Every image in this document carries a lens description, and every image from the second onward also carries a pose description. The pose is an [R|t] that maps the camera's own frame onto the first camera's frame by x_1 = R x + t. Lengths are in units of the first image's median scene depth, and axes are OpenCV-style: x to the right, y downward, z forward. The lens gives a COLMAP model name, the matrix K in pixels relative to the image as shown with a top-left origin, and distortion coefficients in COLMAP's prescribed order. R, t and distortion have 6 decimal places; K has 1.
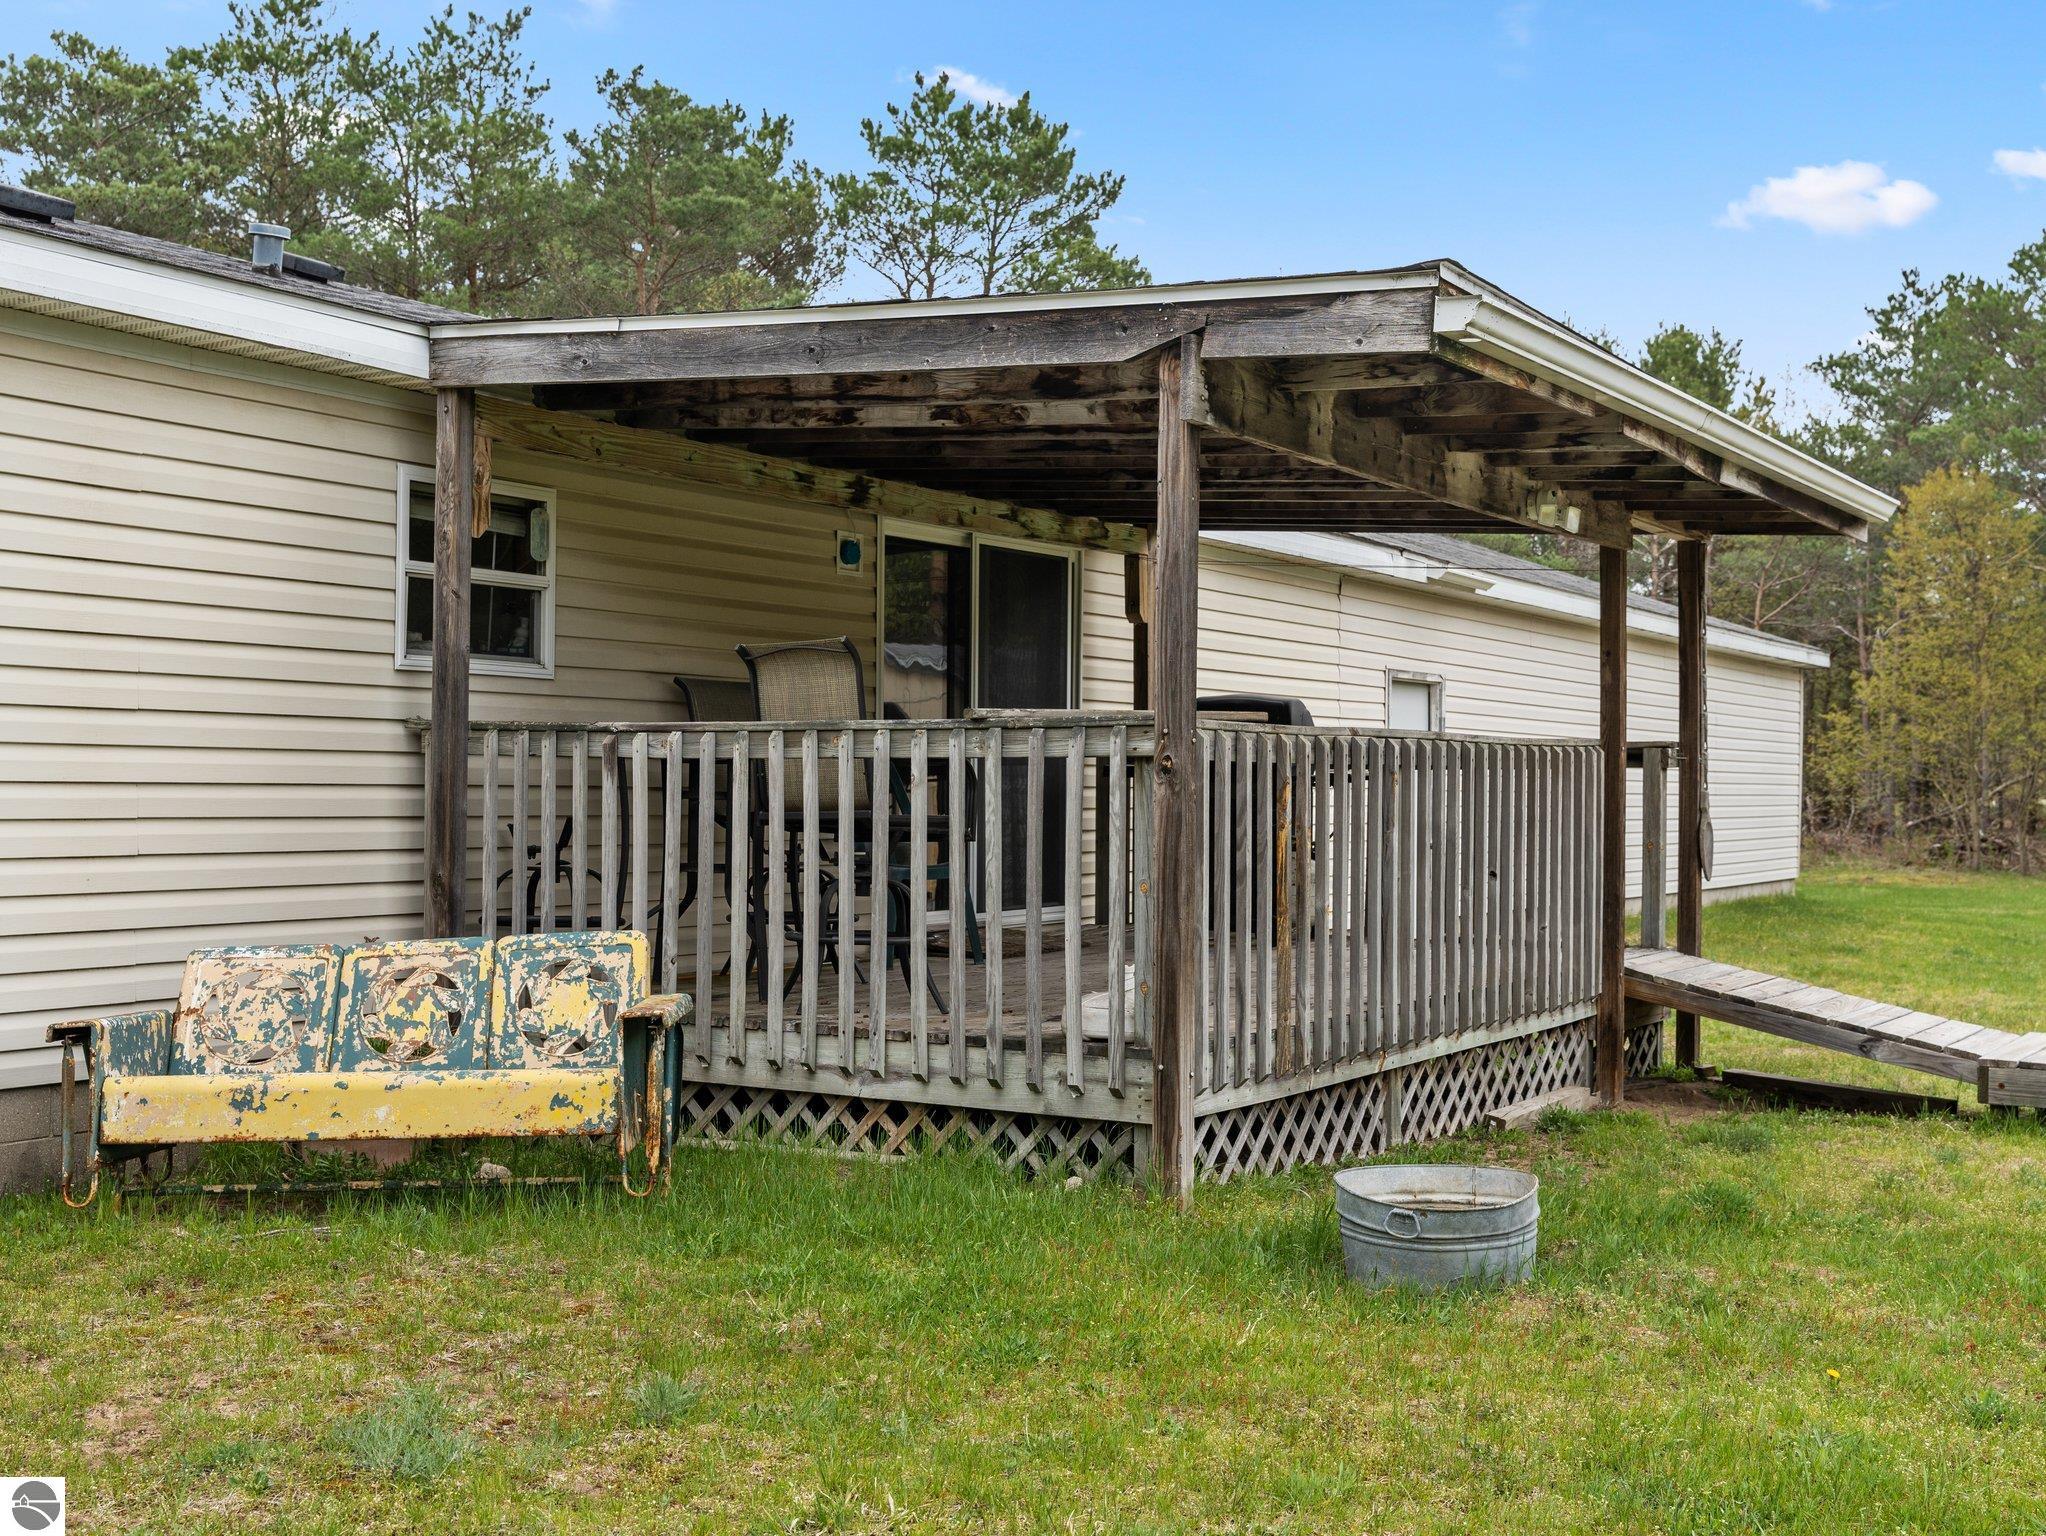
lens RADIAL K [[2332.3, 0, 1023.0], [0, 2332.3, 768.0], [0, 0, 1]] dist [0.077754, -0.015918]
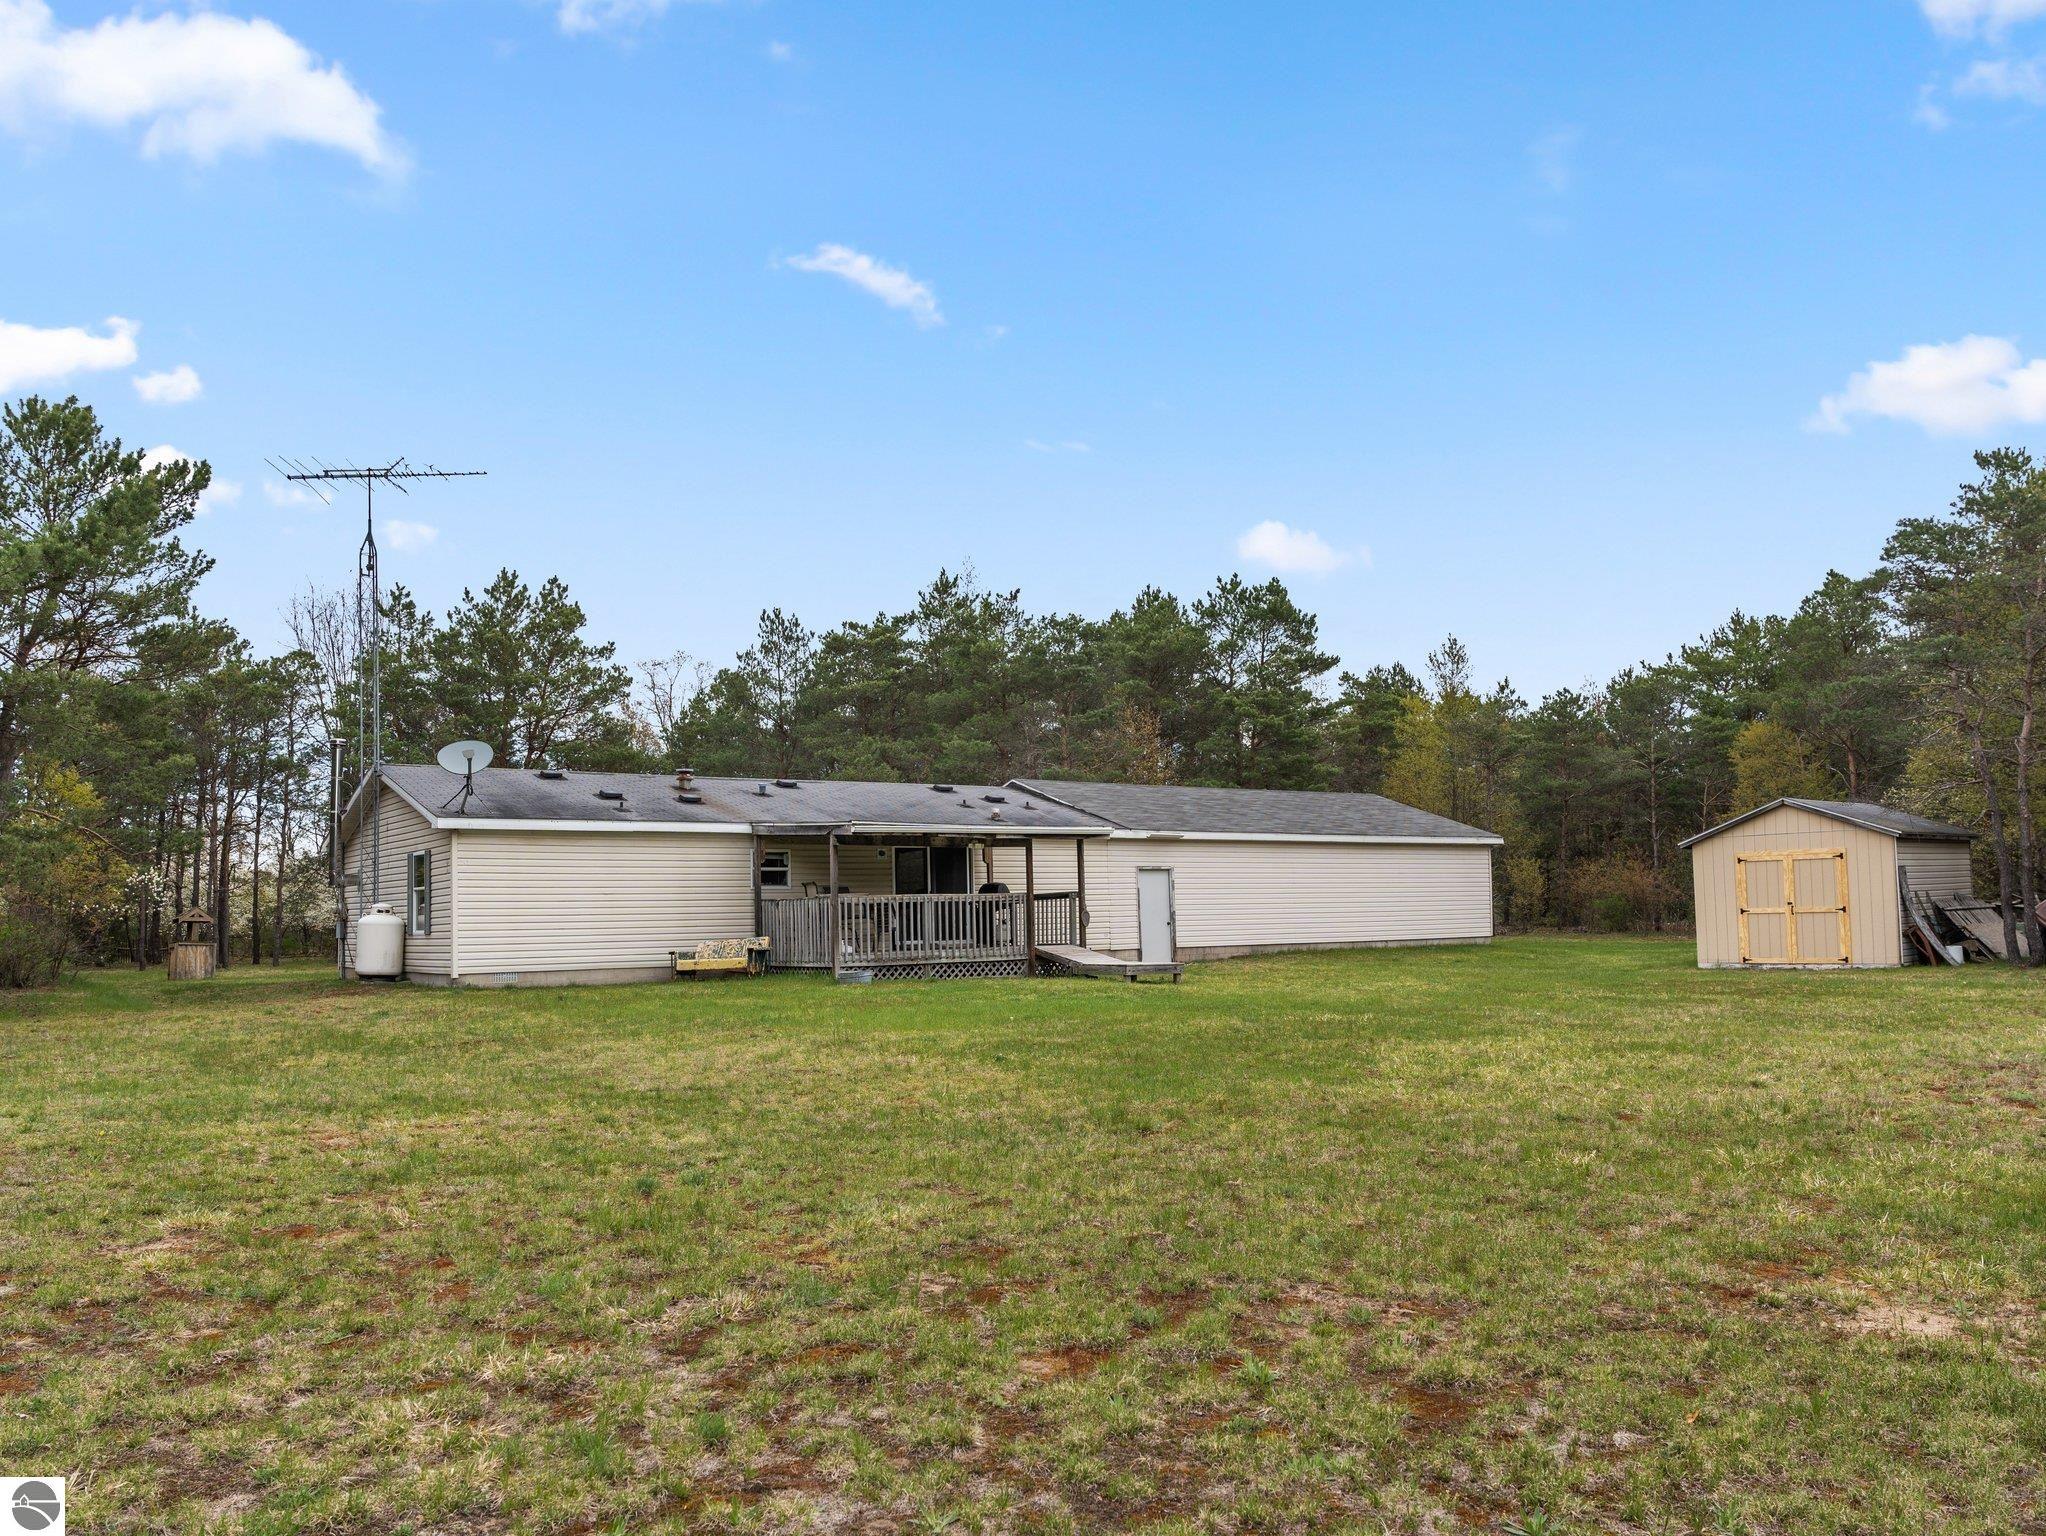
lens RADIAL K [[1699.7, 0, 1023.0], [0, 1699.7, 768.0], [0, 0, 1]] dist [-0.010315, -0.001755]
pose [[0.920184, -0.068527, -0.385442, 0.553690], [0.036012, 0.995203, -0.090961, 0.016634], [0.389826, 0.069820, 0.918238, -0.700181]]
